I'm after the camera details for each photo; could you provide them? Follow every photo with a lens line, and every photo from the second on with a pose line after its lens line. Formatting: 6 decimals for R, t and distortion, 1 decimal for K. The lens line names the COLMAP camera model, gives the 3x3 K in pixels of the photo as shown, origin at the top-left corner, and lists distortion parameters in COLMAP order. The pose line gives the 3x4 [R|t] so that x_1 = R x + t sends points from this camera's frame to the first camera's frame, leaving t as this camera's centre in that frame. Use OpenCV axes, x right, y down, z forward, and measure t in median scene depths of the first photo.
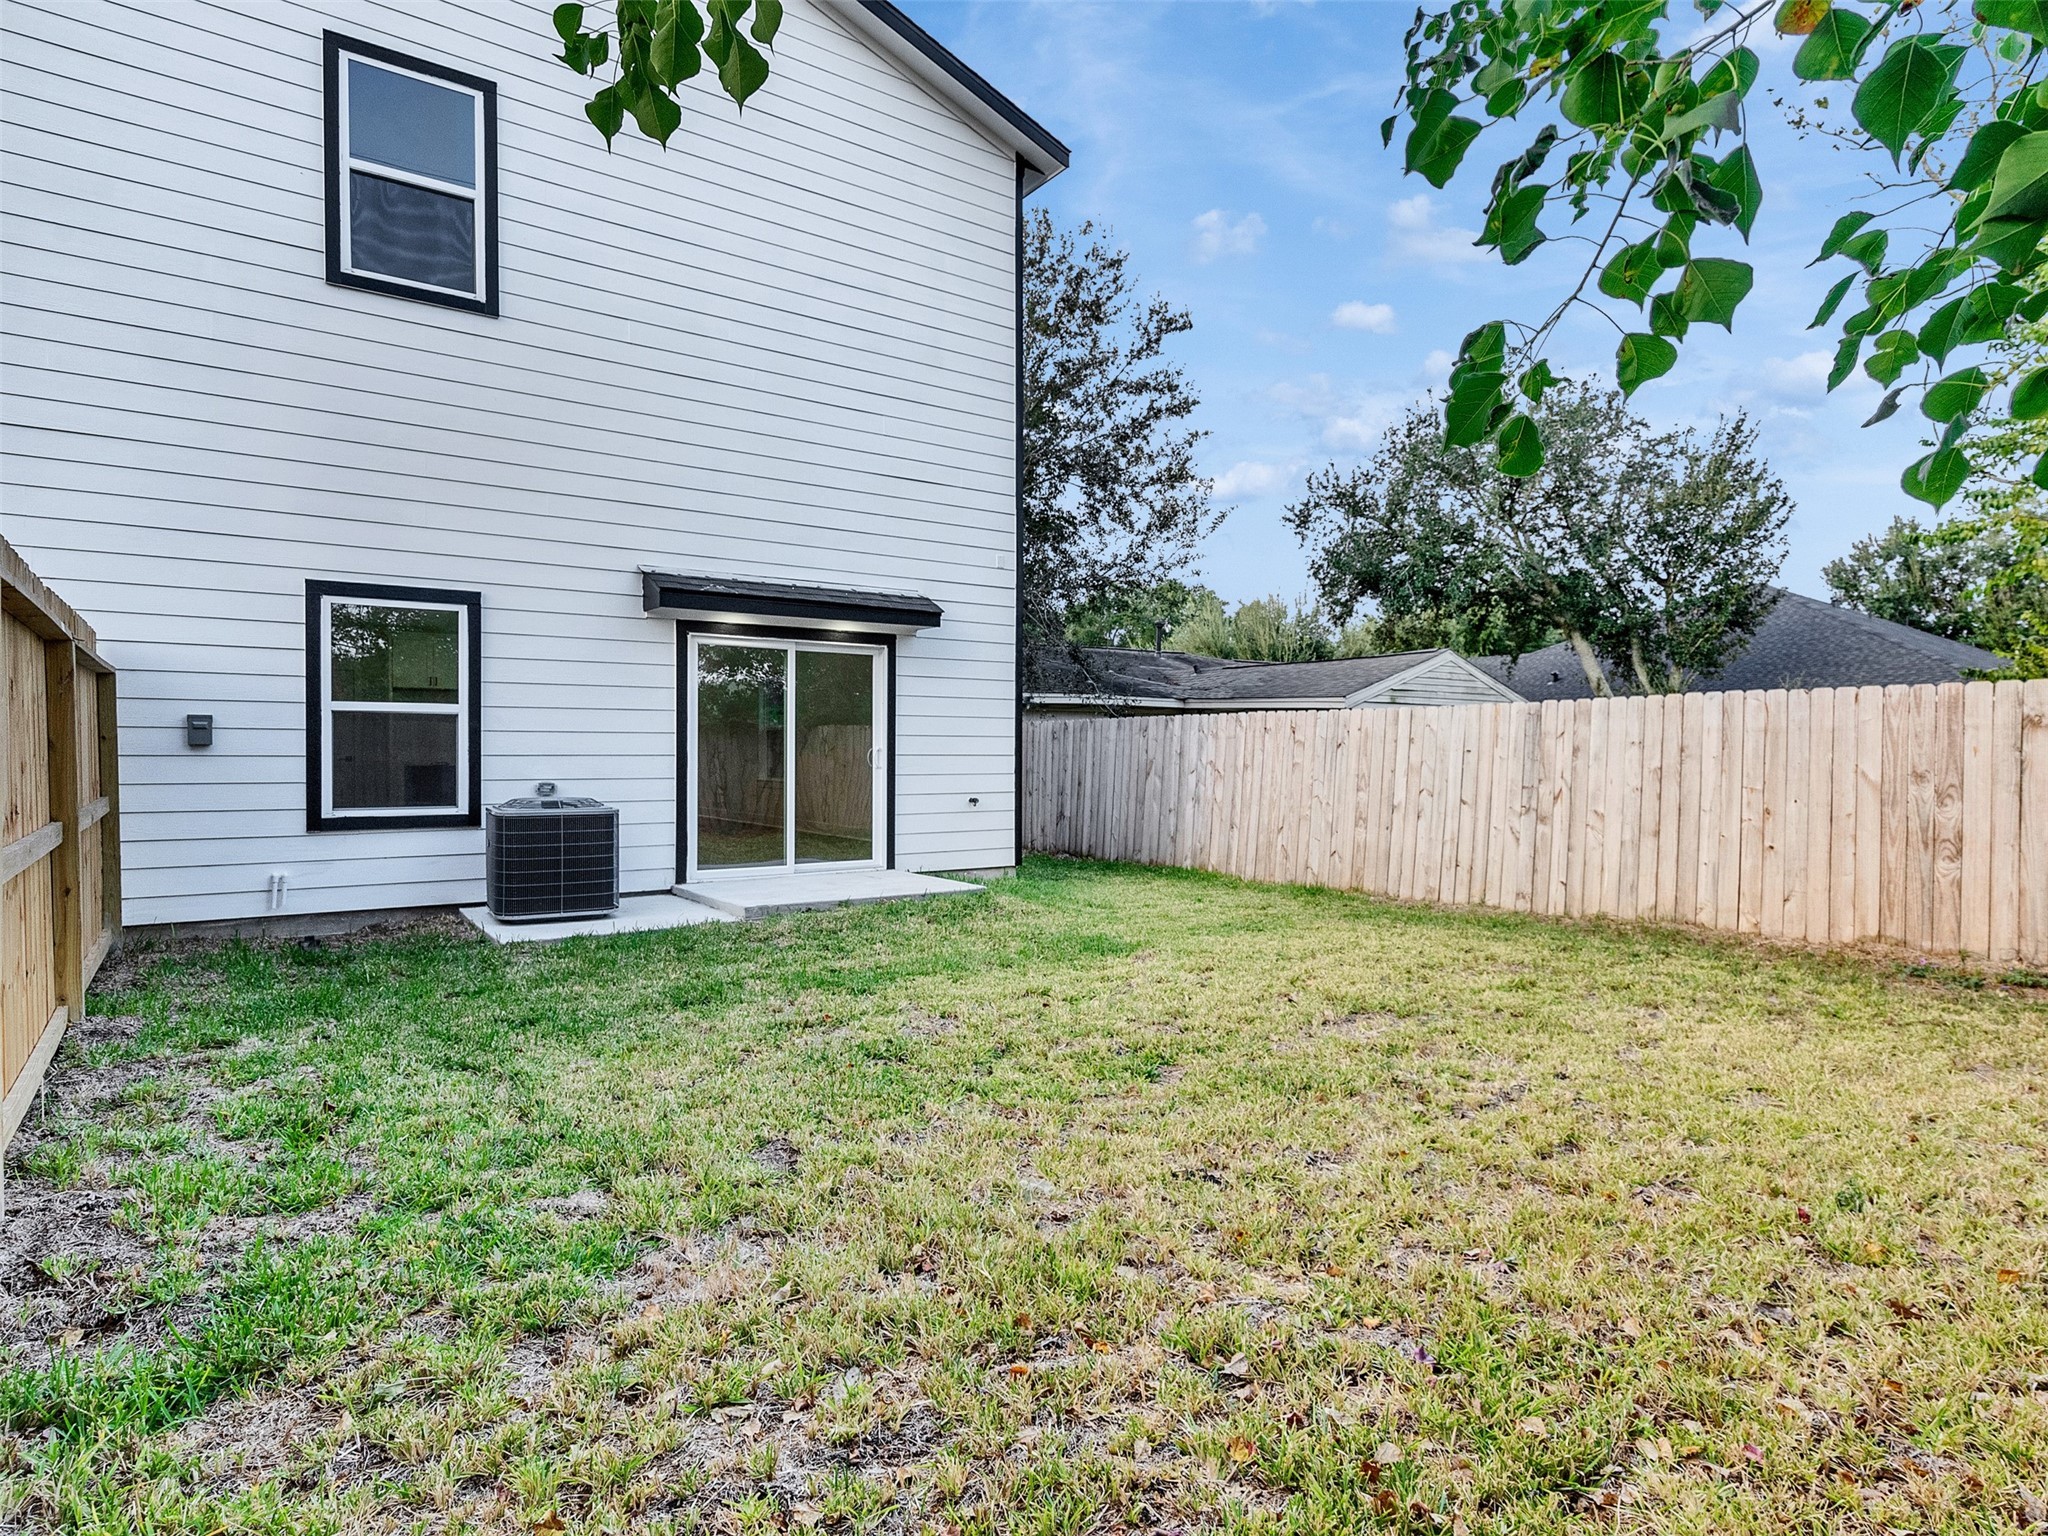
lens RADIAL K [[1056.3, 0, 1002.0], [0, 1056.3, 768.0], [0, 0, 1]] dist [-0.003165, 0.003507]
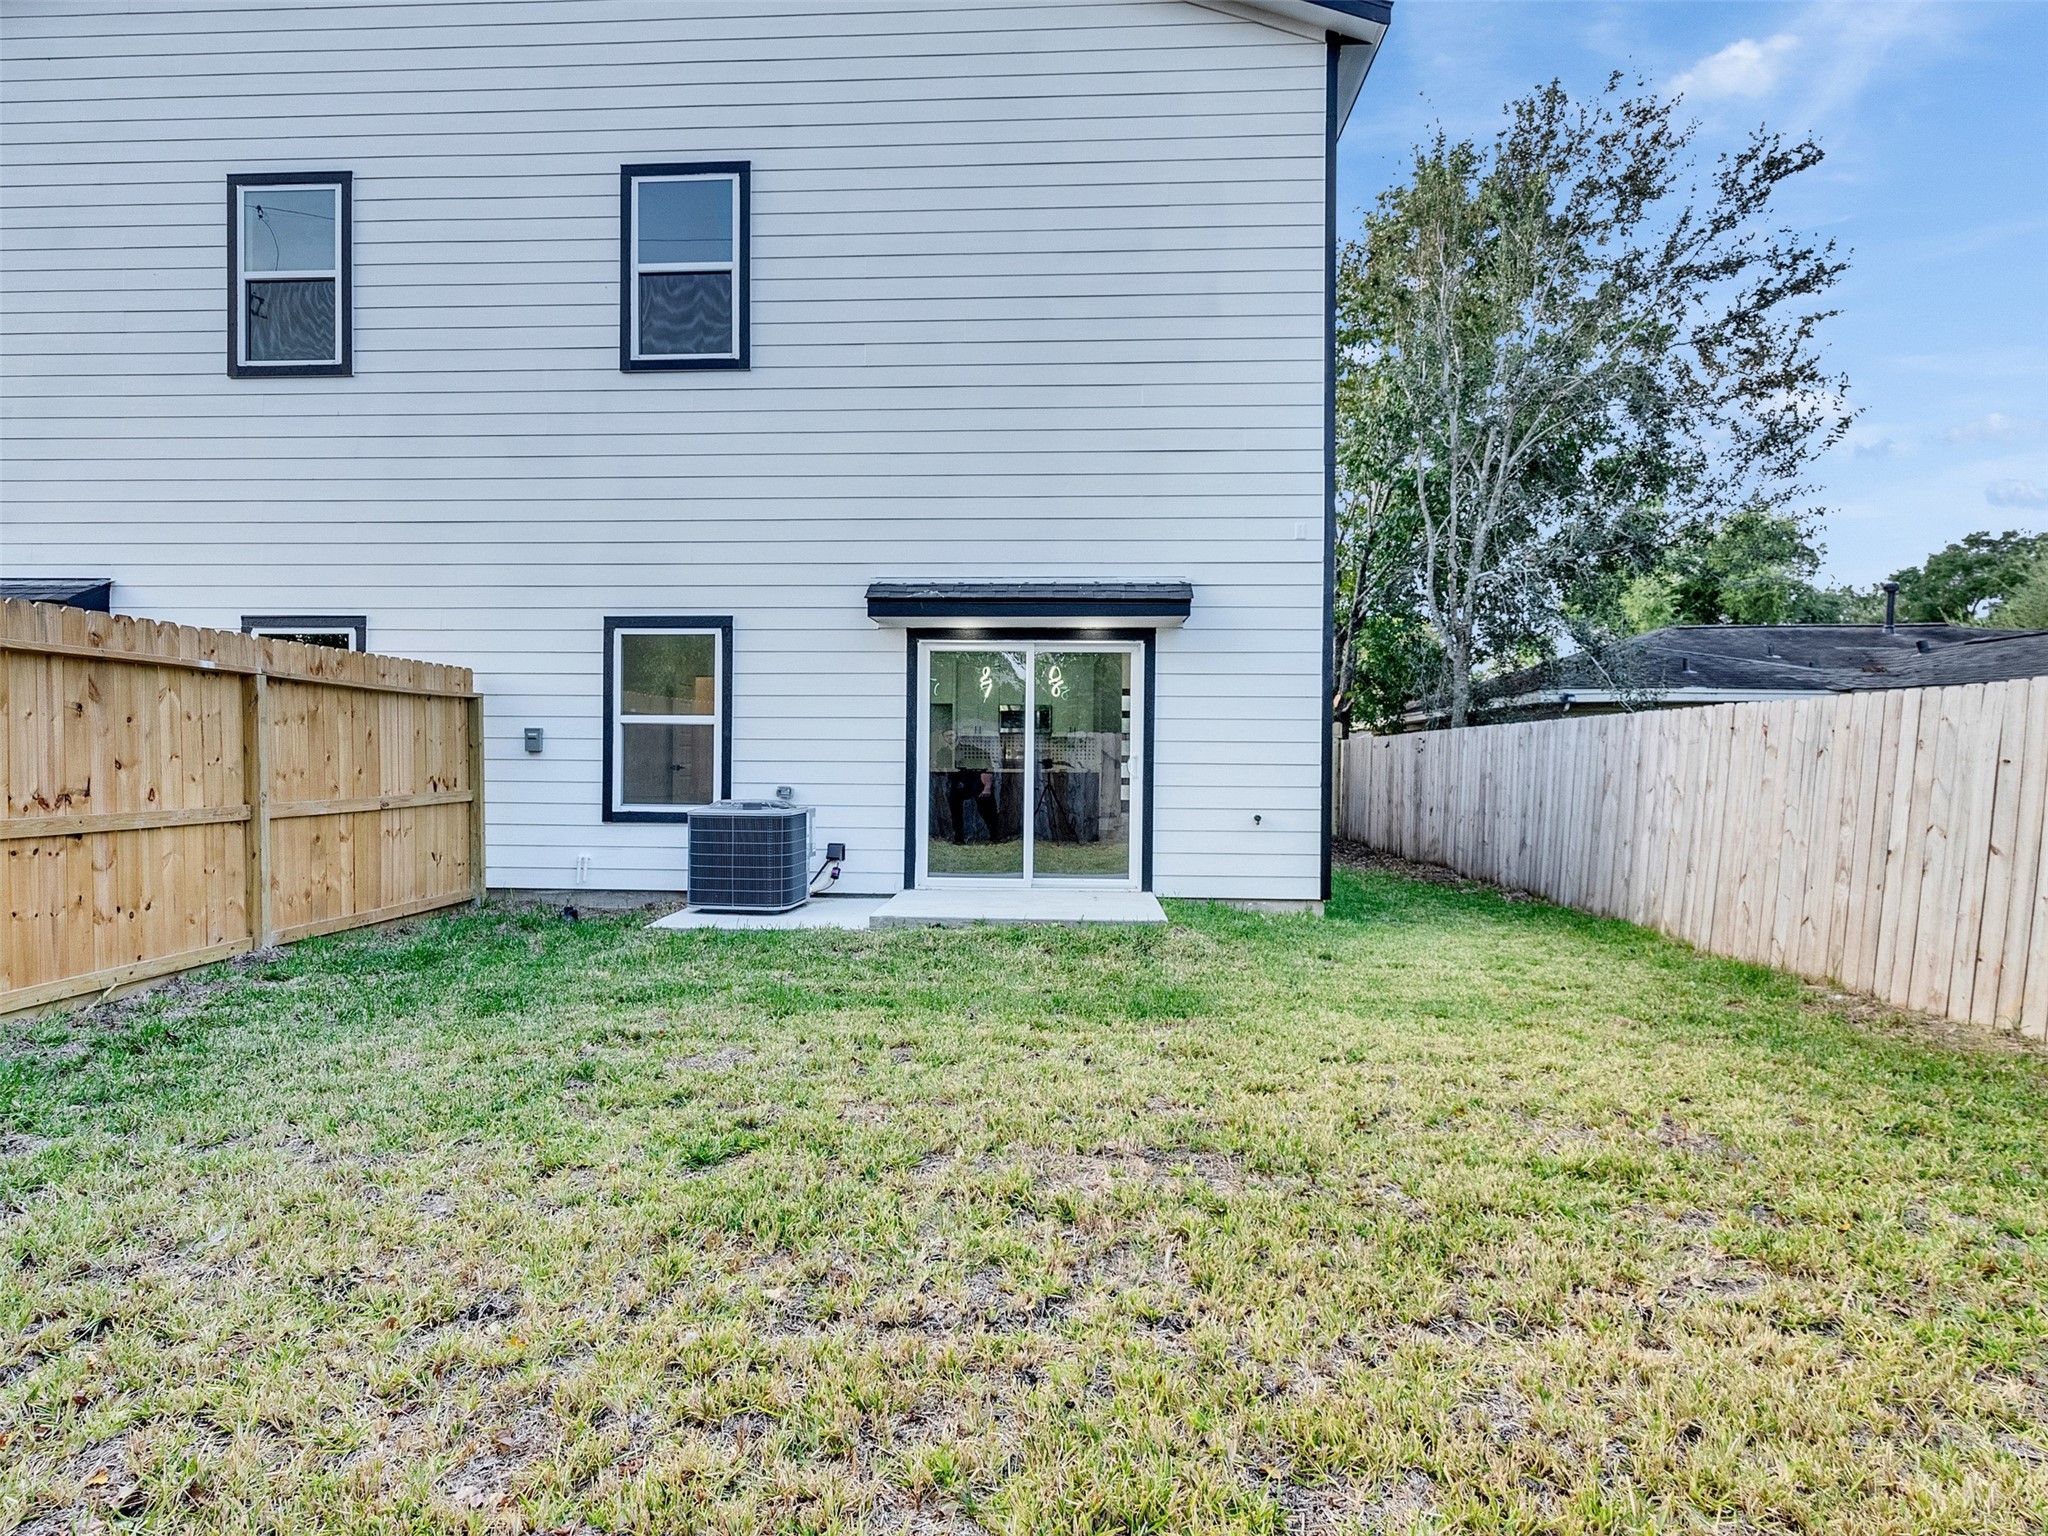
lens RADIAL K [[1081.5, 0, 1024.0], [0, 1081.5, 768.0], [0, 0, 1]] dist [-0.013729, 0.028104]
pose [[0.806612, 0.007611, -0.591032, 0.353324], [-0.014337, 0.999875, -0.006690, -0.000839], [0.590907, 0.013870, 0.806620, 0.206066]]
